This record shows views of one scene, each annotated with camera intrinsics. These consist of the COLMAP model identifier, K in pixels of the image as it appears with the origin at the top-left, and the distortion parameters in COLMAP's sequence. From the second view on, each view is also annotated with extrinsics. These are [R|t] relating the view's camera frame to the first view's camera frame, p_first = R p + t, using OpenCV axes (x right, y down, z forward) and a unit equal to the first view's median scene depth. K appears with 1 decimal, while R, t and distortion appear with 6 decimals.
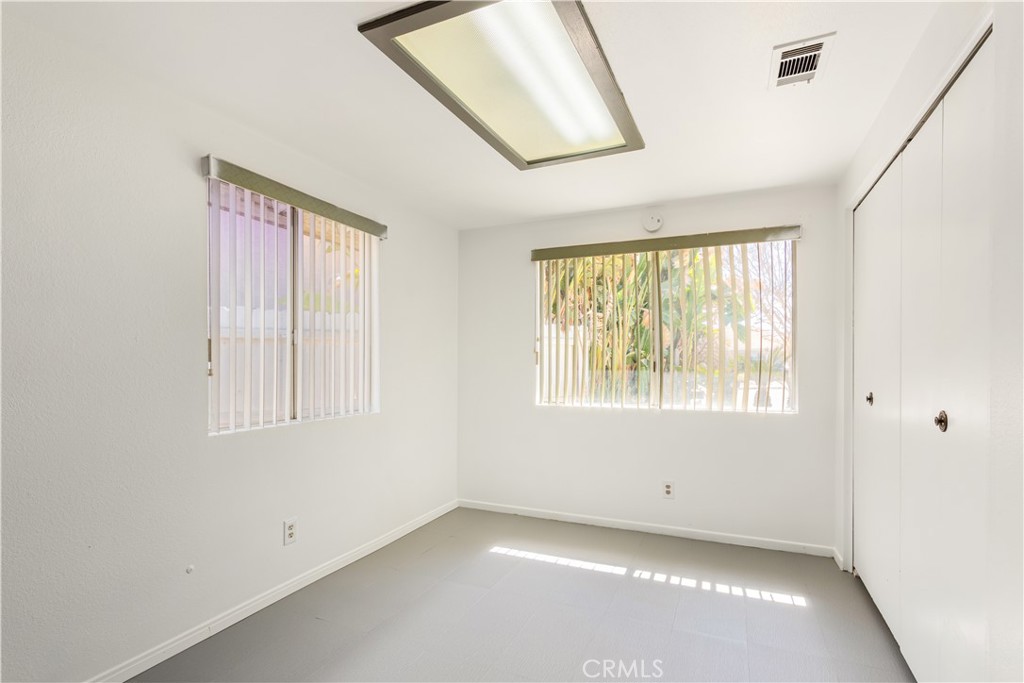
lens RADIAL K [[491.8, 0, 506.5], [0, 491.8, 354.3], [0, 0, 1]] dist [-0.000616, 0.003424]
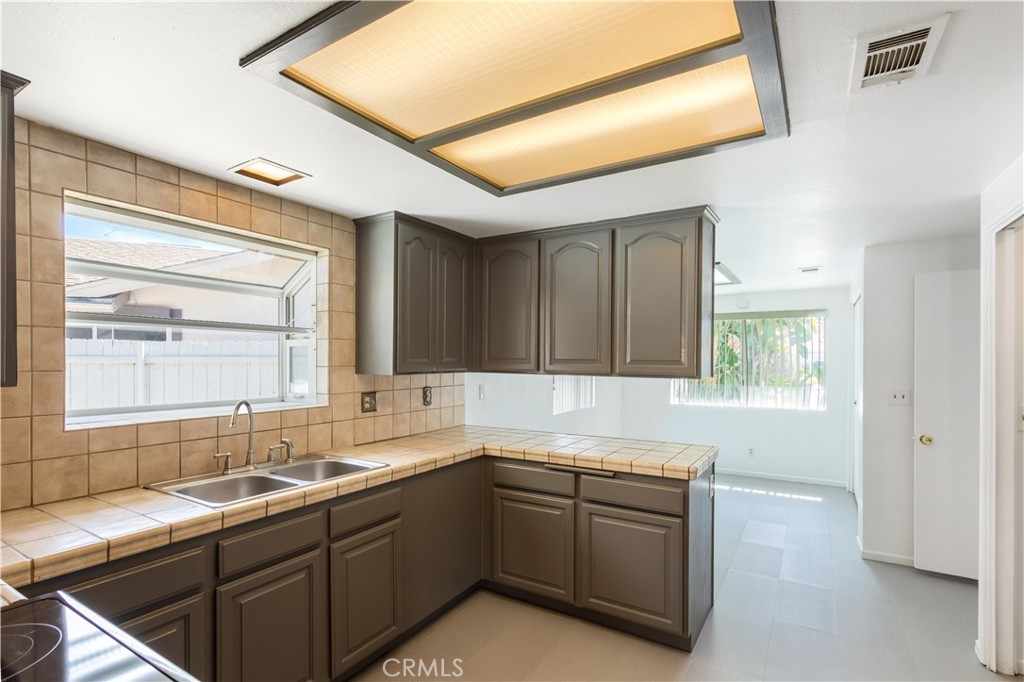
lens RADIAL K [[491.8, 0, 511.7], [0, 491.8, 364.6], [0, 0, 1]] dist [-0.000616, 0.003424]
pose [[0.992785, 0.002464, -0.119880, -0.292851], [0.000507, 0.999694, 0.024746, -0.078271], [0.119904, -0.024628, 0.992480, -0.796667]]
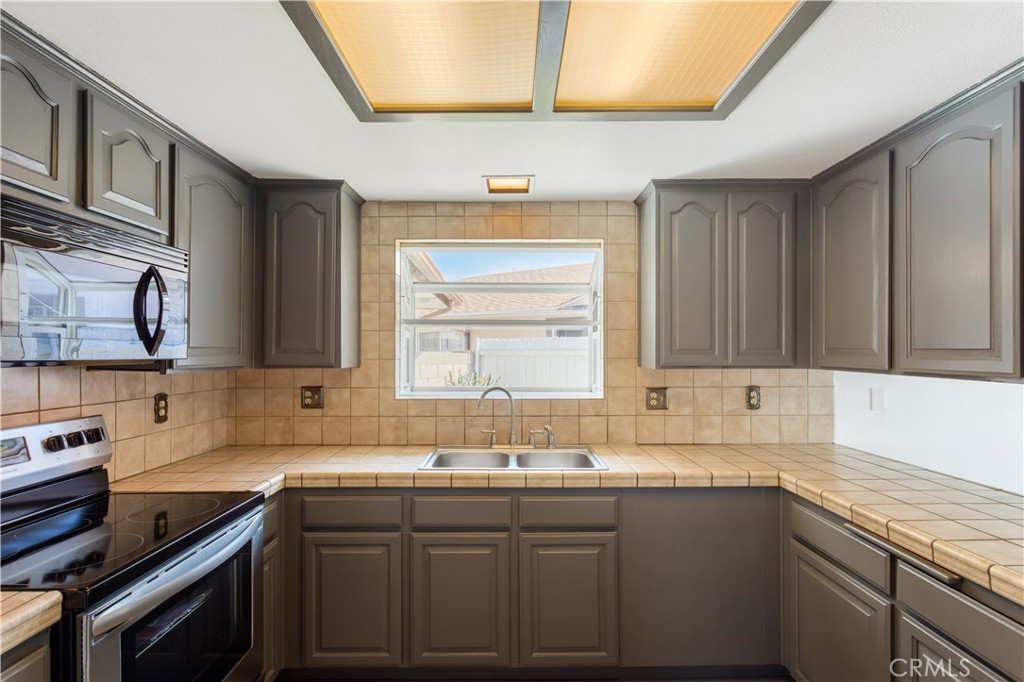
lens RADIAL K [[491.8, 0, 513.2], [0, 491.8, 352.1], [0, 0, 1]] dist [-0.000616, 0.003424]
pose [[0.424969, -0.002620, -0.905204, -0.068292], [0.014862, 0.999881, 0.004084, -0.071825], [0.905086, -0.015189, 0.424958, -0.536516]]
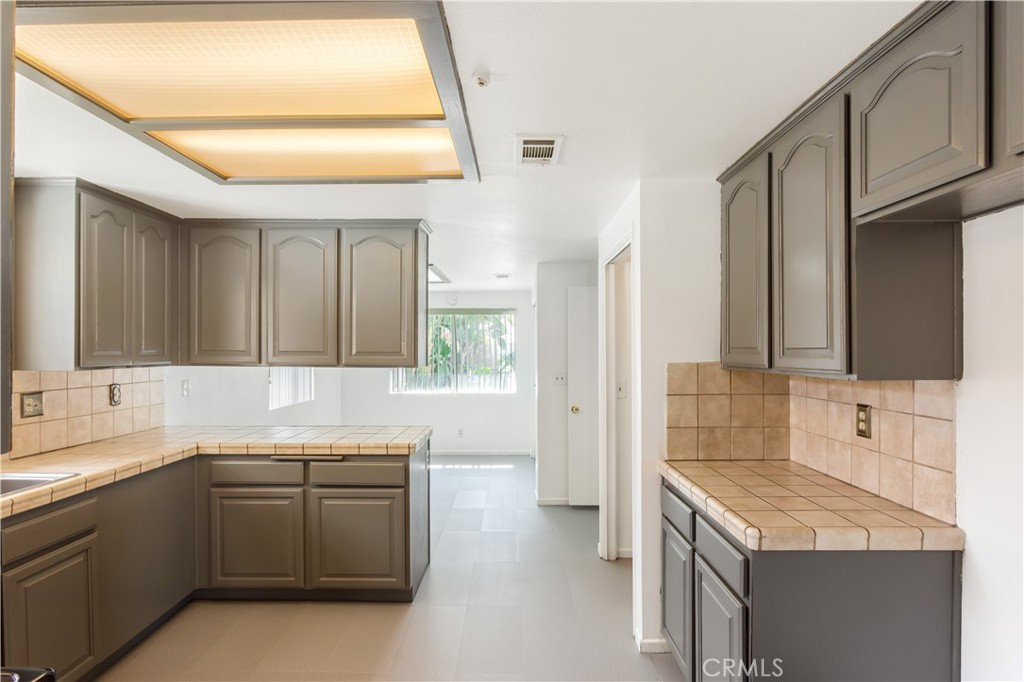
lens RADIAL K [[512.1, 0, 507.4], [0, 512.1, 356.3], [0, 0, 1]] dist [-0.009075, 0.001979]
pose [[0.911897, -0.006192, 0.410373, -0.320601], [-0.003983, 0.999706, 0.023935, -0.079938], [-0.410400, -0.023461, 0.911604, -0.896625]]
